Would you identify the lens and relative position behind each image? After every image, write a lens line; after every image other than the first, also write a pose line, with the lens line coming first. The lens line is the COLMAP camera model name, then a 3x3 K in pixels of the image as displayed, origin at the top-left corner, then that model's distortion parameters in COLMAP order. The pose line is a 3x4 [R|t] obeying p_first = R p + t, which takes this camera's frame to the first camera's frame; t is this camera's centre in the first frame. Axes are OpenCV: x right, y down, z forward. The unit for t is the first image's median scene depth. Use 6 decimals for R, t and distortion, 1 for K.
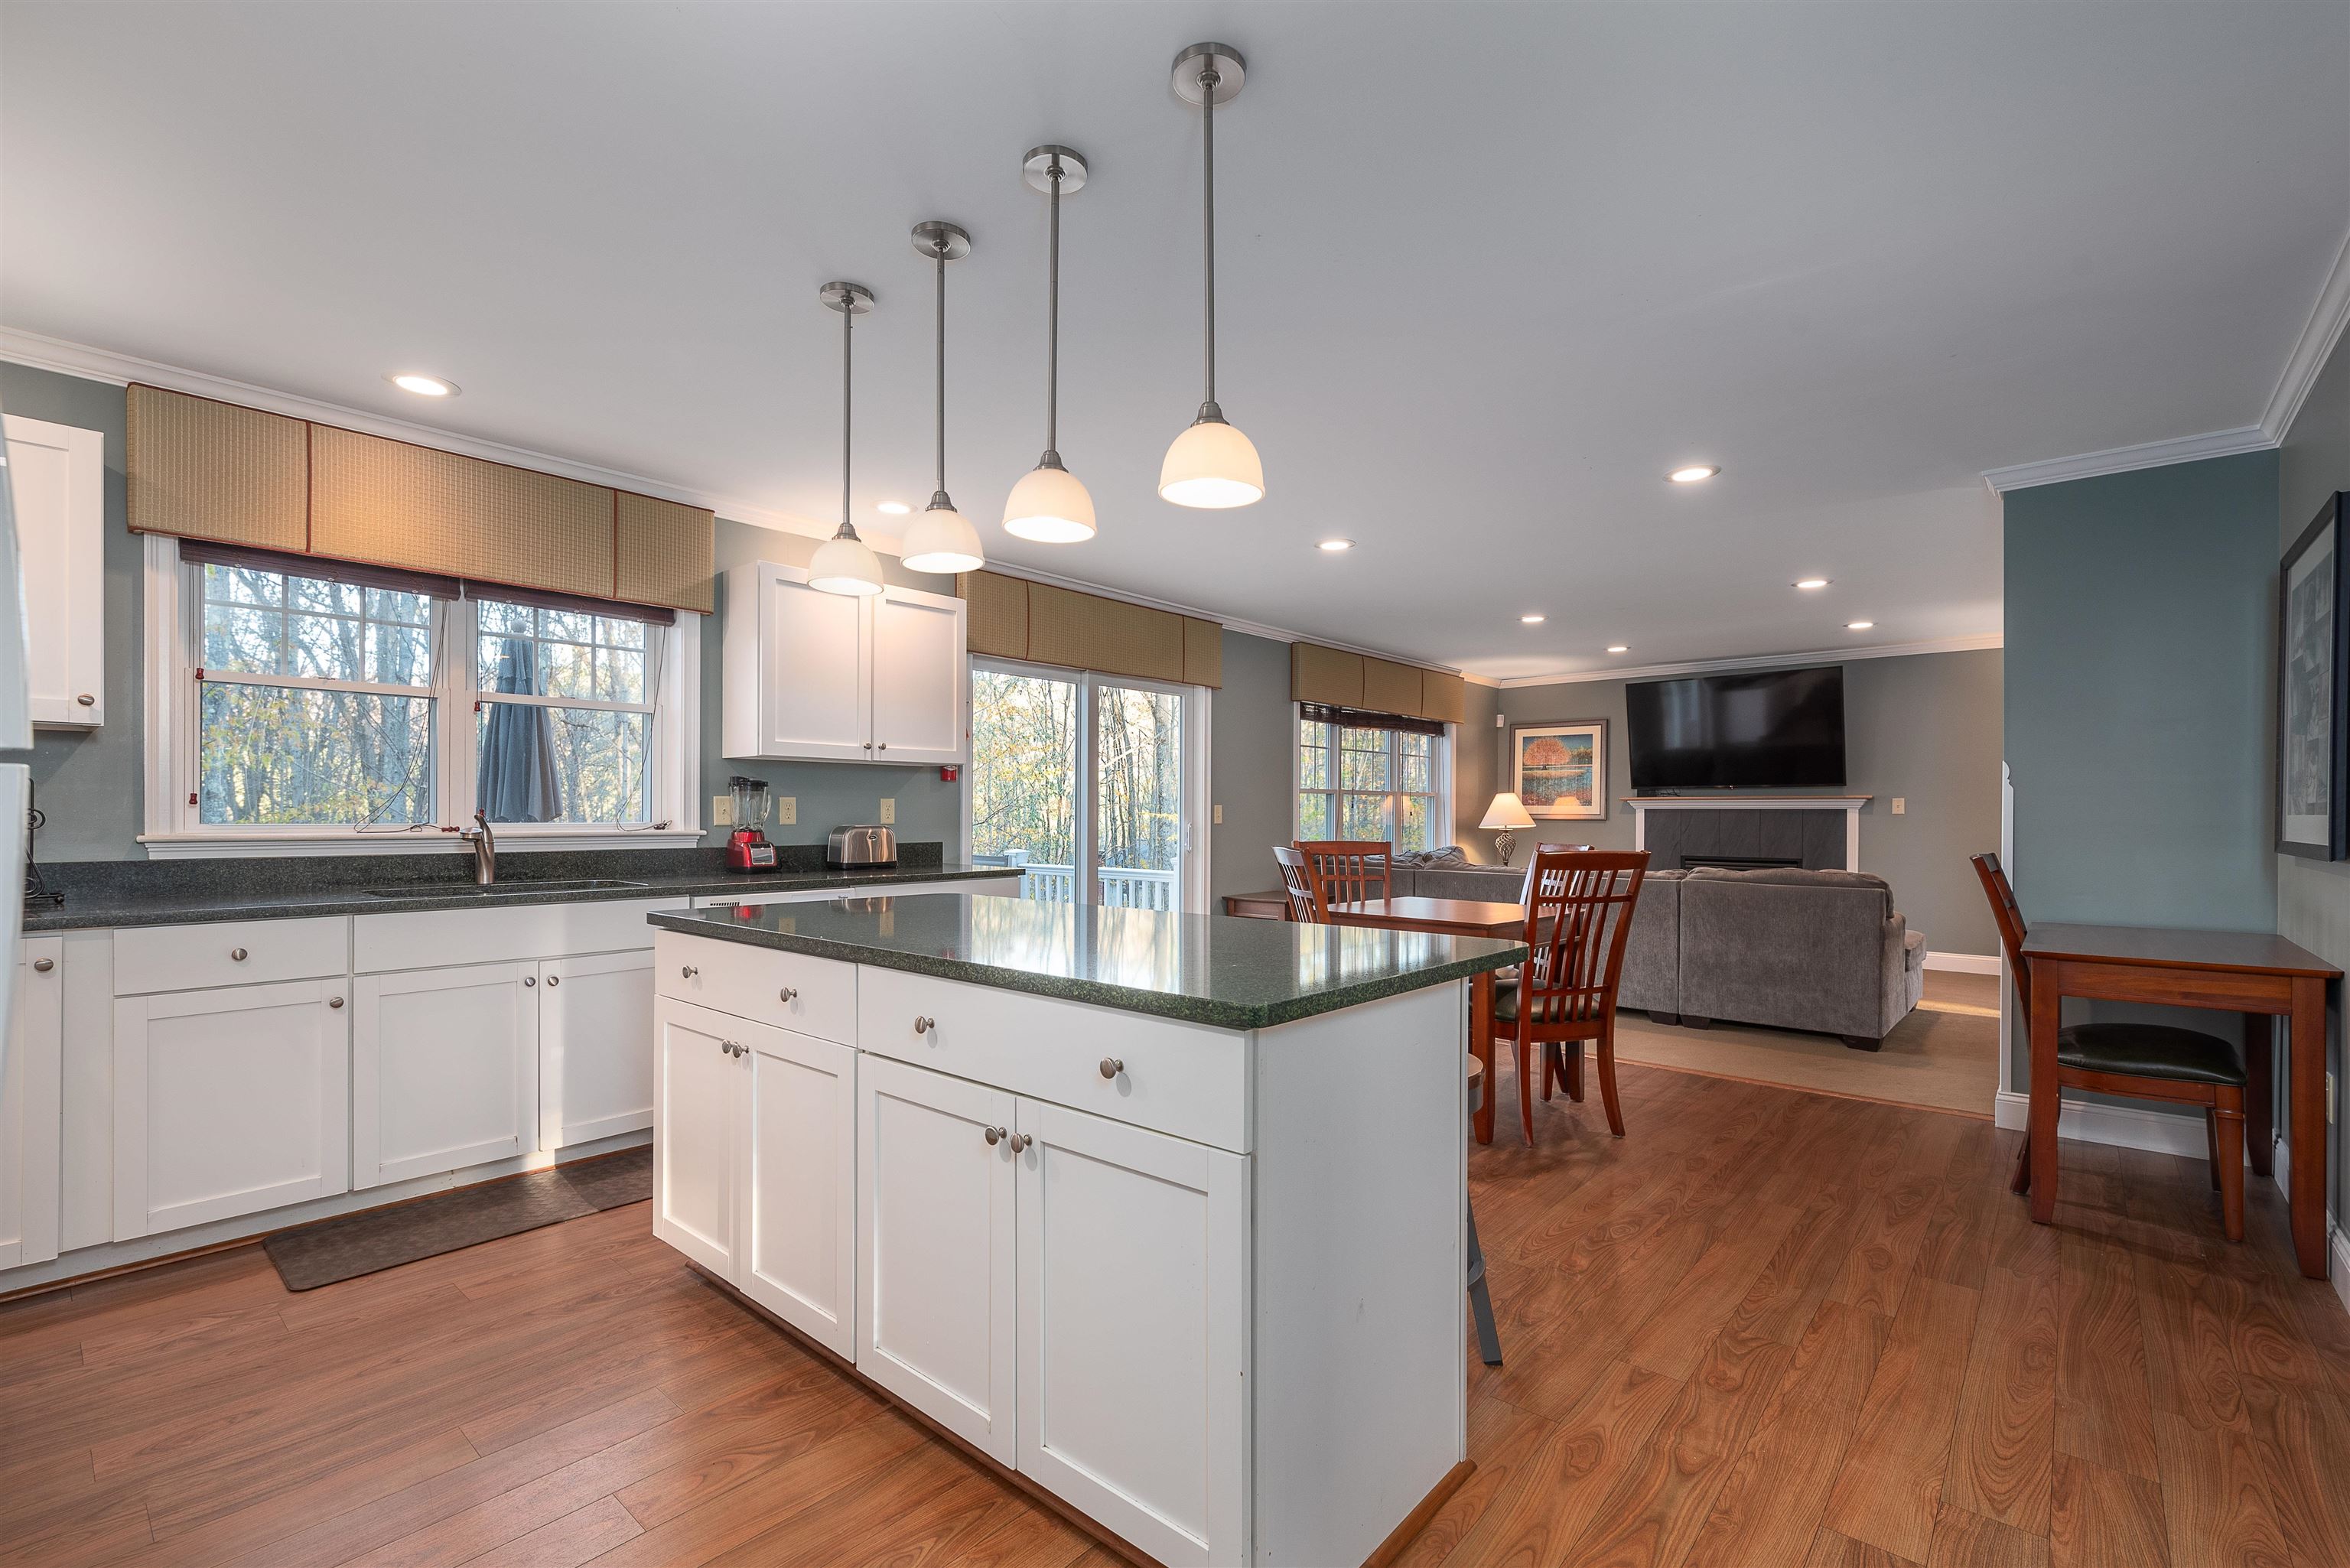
lens RADIAL K [[1025.7, 0, 1192.4], [0, 1025.7, 801.4], [0, 0, 1]] dist [0.001124, 0.000055]
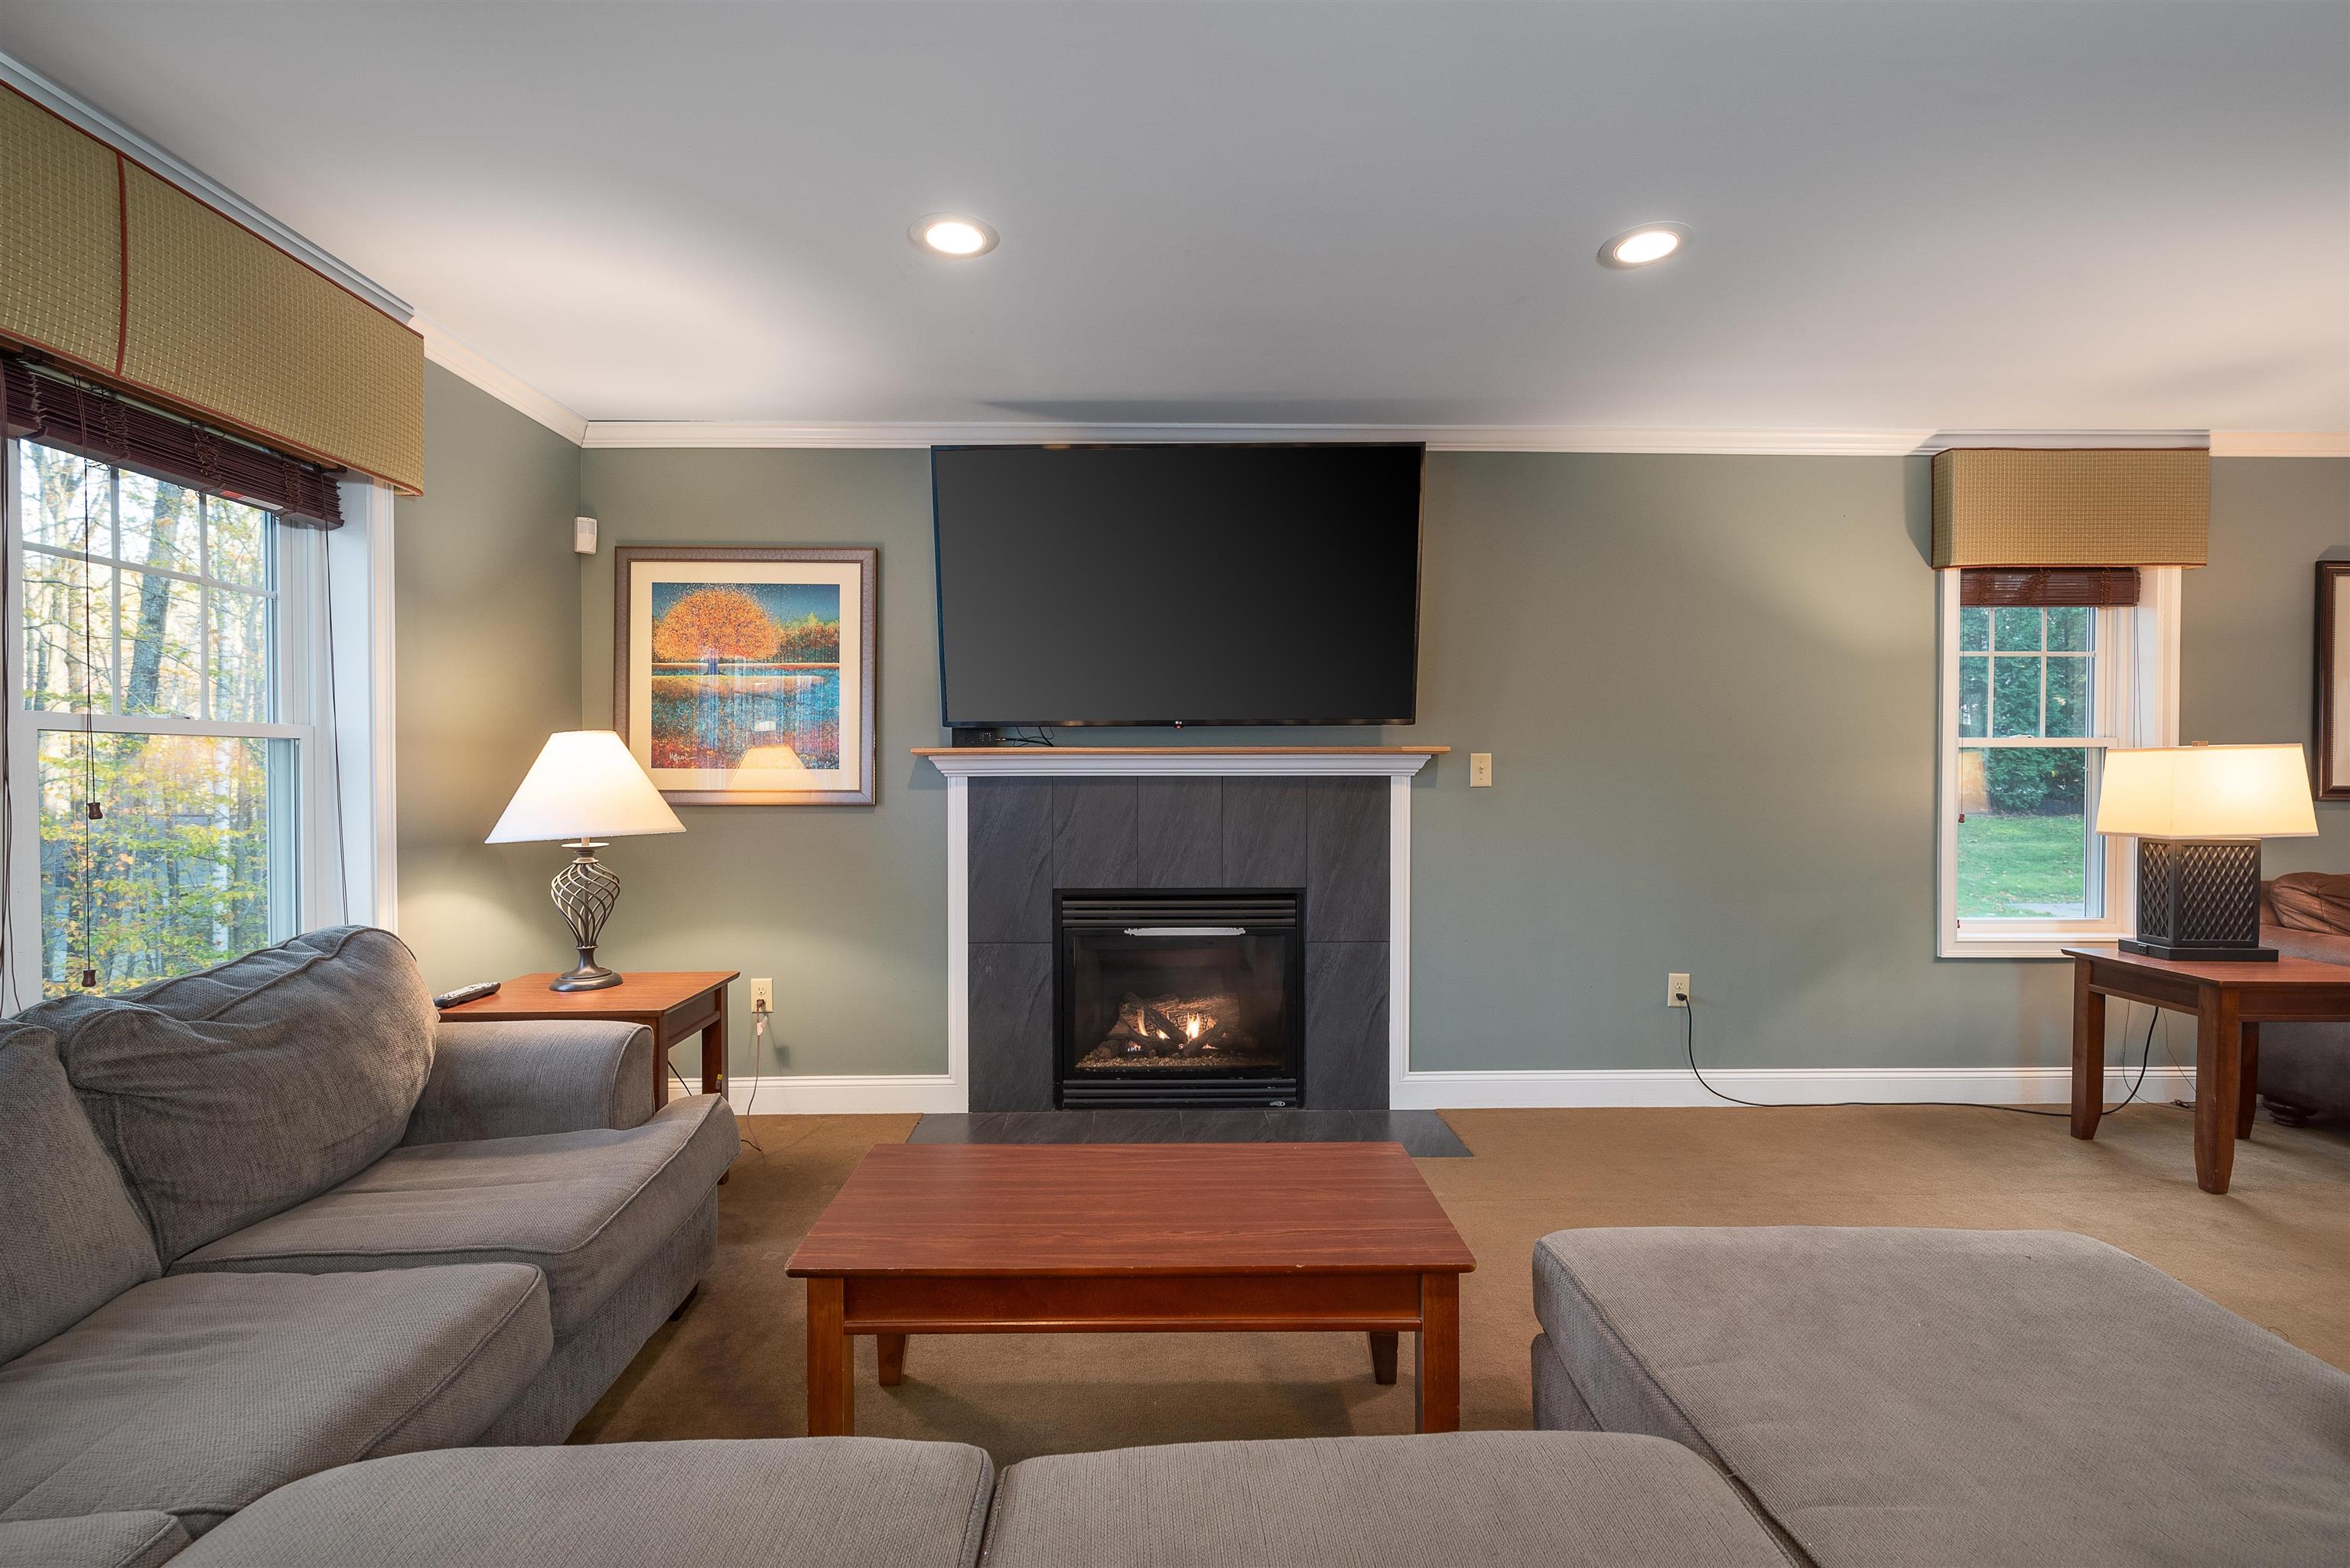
lens RADIAL K [[1025.7, 0, 1187.7], [0, 1025.7, 780.7], [0, 0, 1]] dist [0.001124, 0.000055]
pose [[0.733126, -0.008370, 0.680041, 0.221828], [-0.004144, 0.999851, 0.016774, 0.001656], [-0.680080, -0.015116, 0.732982, 0.625014]]
